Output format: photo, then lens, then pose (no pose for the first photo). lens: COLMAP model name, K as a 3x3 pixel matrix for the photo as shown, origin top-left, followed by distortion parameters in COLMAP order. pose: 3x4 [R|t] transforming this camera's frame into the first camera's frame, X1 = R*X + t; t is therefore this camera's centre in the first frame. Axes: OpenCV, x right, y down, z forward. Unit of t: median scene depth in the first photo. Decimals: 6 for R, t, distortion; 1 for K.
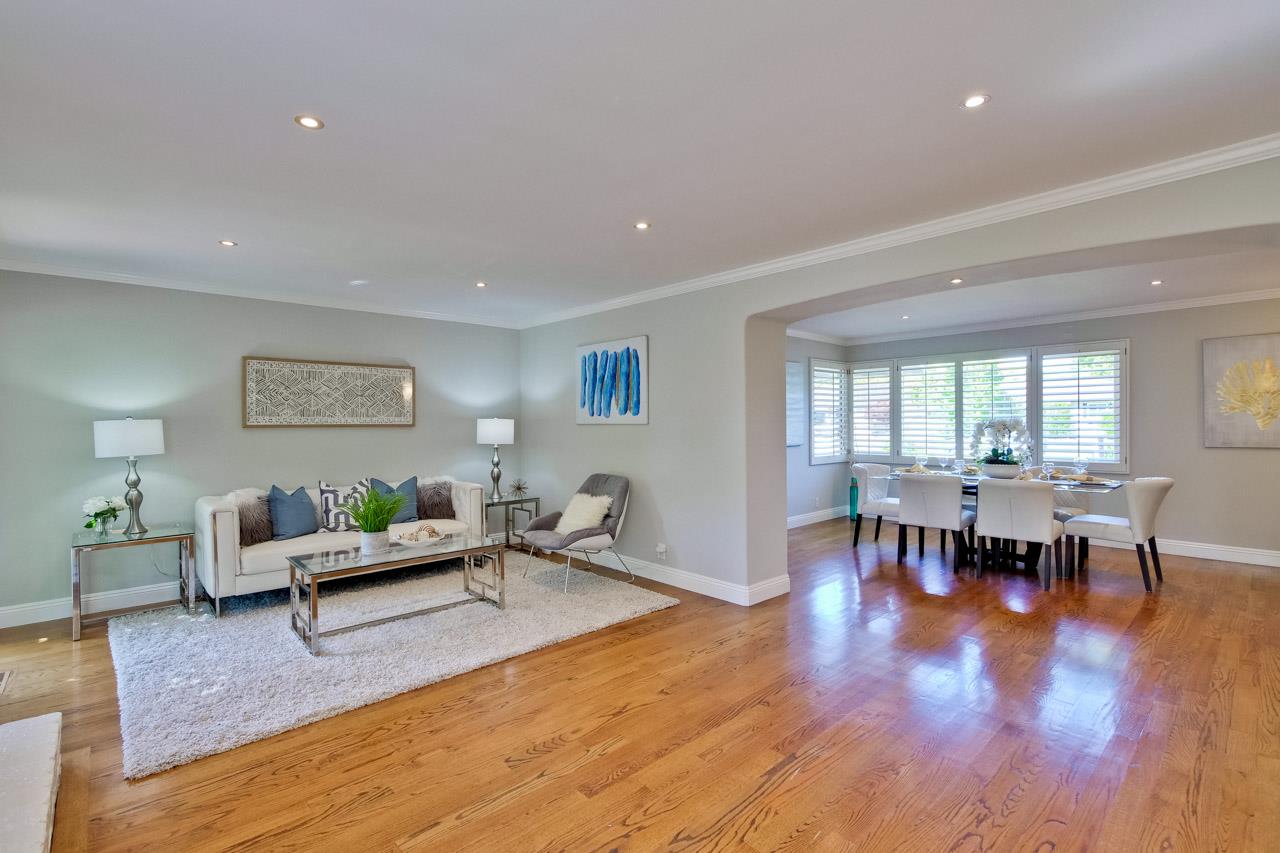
lens RADIAL K [[597.5, 0, 635.3], [0, 597.5, 423.0], [0, 0, 1]] dist [0.000744, 0.000086]
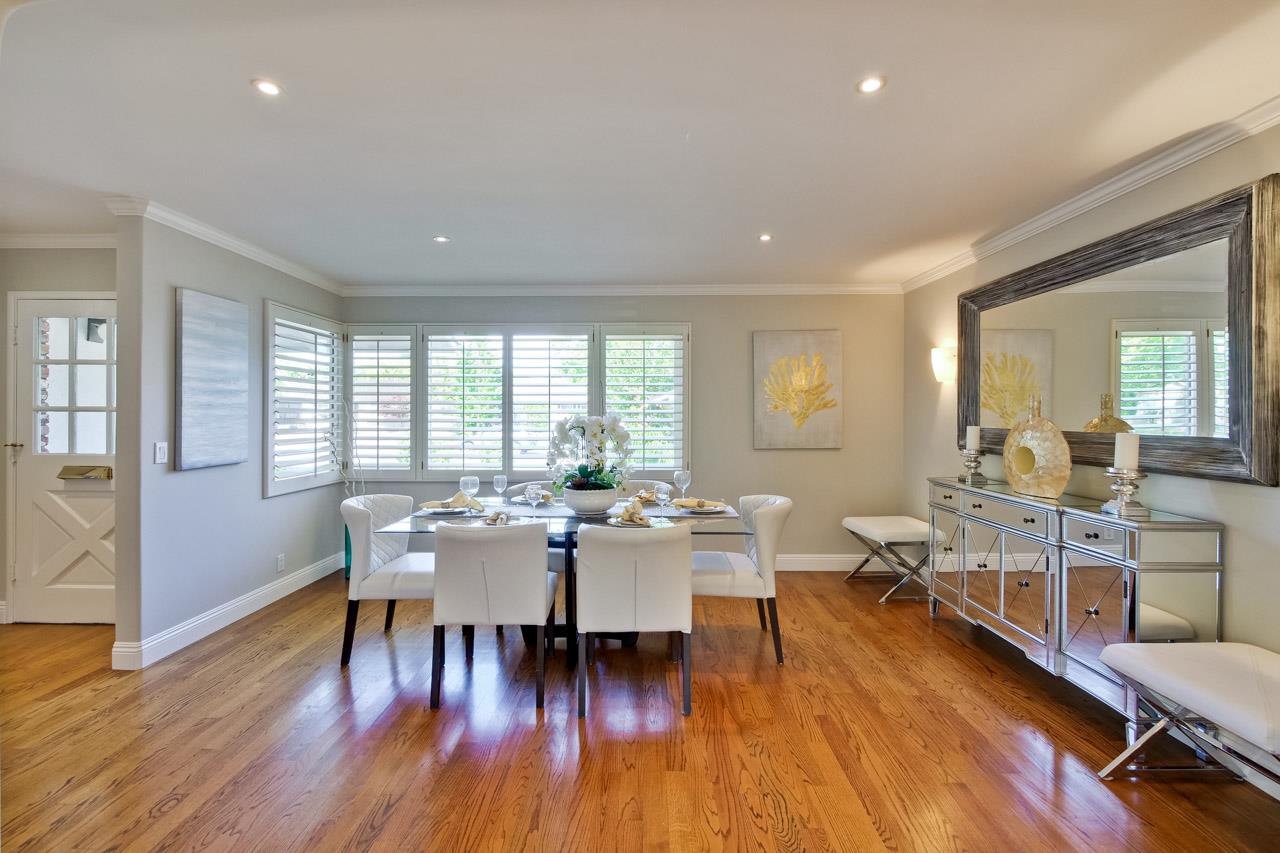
lens RADIAL K [[556.3, 0, 639.1], [0, 556.3, 421.3], [0, 0, 1]] dist [-0.009303, 0.000023]
pose [[0.699411, 0.004921, 0.714703, 0.178657], [-0.007132, 0.999975, 0.000094, -0.000677], [-0.714684, -0.005163, 0.699428, 0.424548]]
